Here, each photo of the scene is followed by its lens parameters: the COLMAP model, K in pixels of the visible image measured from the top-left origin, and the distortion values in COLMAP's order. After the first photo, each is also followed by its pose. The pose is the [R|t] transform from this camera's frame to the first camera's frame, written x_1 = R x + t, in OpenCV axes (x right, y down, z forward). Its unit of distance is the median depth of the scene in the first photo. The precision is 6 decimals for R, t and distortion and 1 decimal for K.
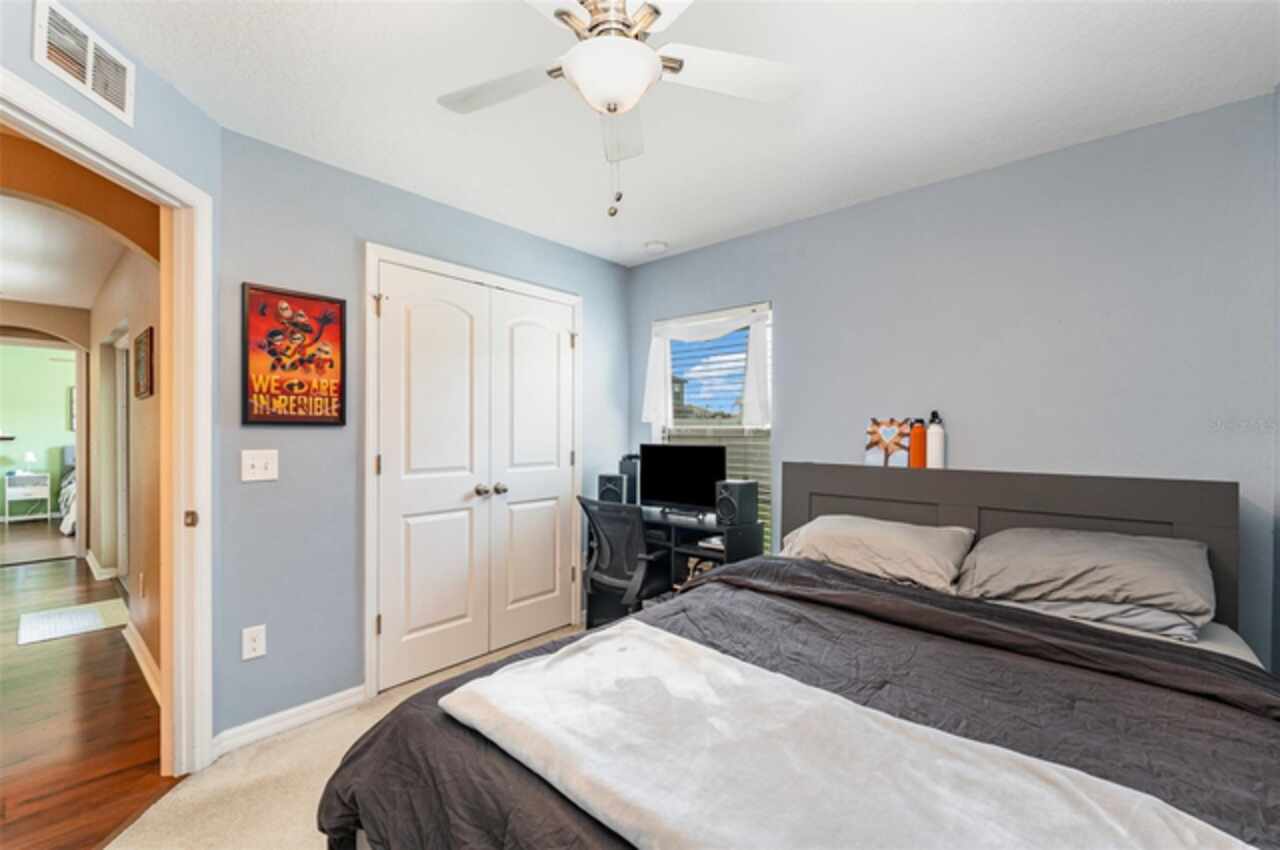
lens RADIAL K [[529.7, 0, 634.9], [0, 529.7, 431.2], [0, 0, 1]] dist [0.002807, 0.000308]
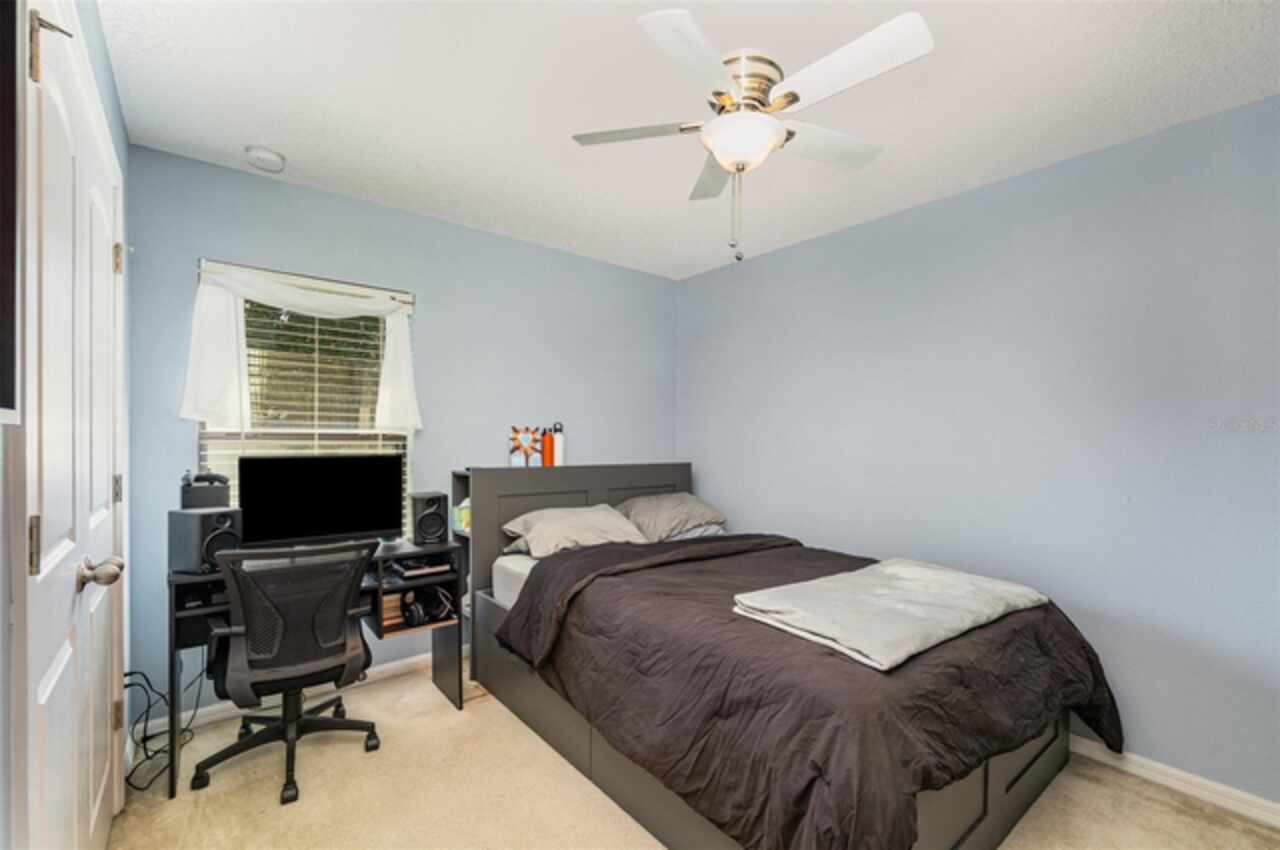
lens RADIAL K [[529.7, 0, 638.7], [0, 529.7, 432.0], [0, 0, 1]] dist [0.002807, 0.000308]
pose [[0.199430, 0.012346, 0.979834, -0.661317], [-0.004763, 0.999921, -0.011630, -0.000231], [-0.979901, -0.002348, 0.199473, 0.520061]]
